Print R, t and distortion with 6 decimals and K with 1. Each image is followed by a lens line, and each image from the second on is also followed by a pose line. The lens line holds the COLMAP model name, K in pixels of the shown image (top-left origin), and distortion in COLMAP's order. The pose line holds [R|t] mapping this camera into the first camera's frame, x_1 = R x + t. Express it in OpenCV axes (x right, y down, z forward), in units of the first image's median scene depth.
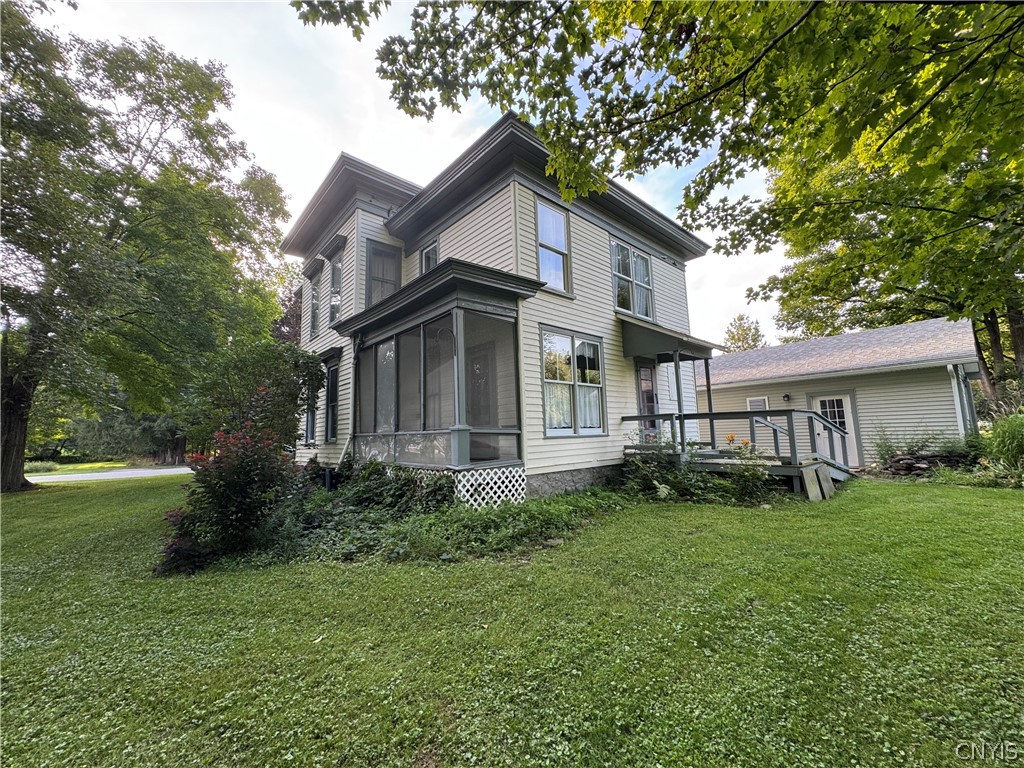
lens RADIAL K [[408.0, 0, 512.0], [0, 408.0, 384.0], [0, 0, 1]] dist [-0.000913, -0.000070]
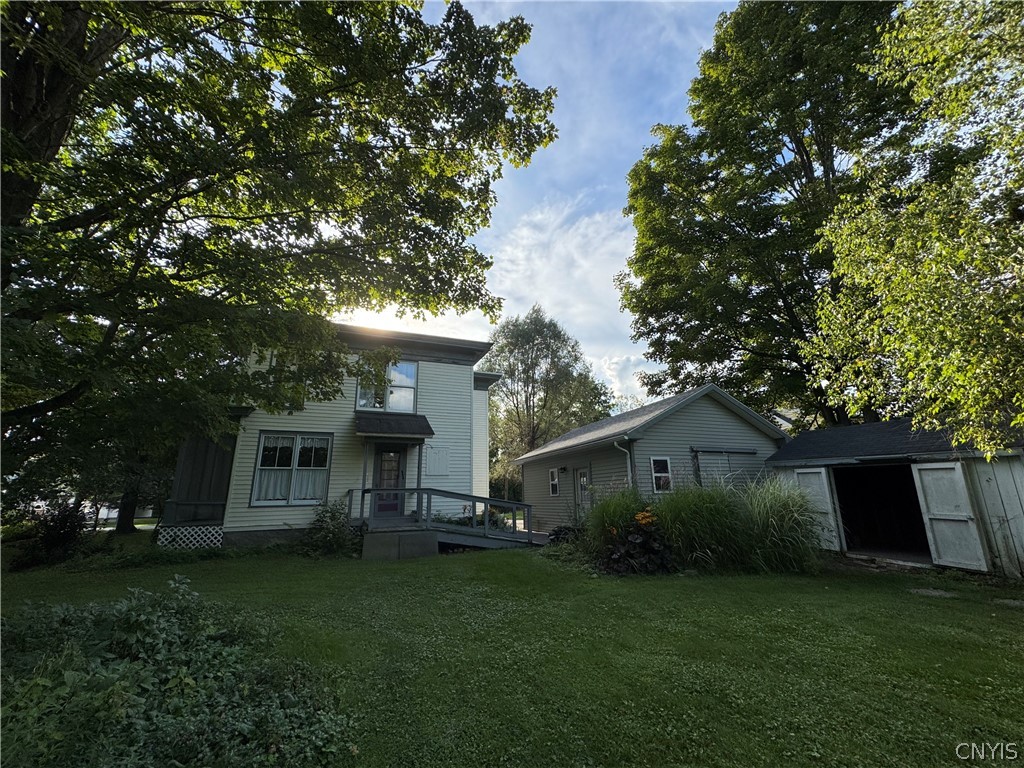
lens RADIAL K [[408.0, 0, 512.0], [0, 408.0, 384.0], [0, 0, 1]] dist [-0.000913, -0.000070]
pose [[0.970546, -0.032512, -0.238713, 1.477523], [0.004384, 0.993072, -0.117429, -0.146453], [0.240877, 0.112924, 0.963964, -0.293156]]
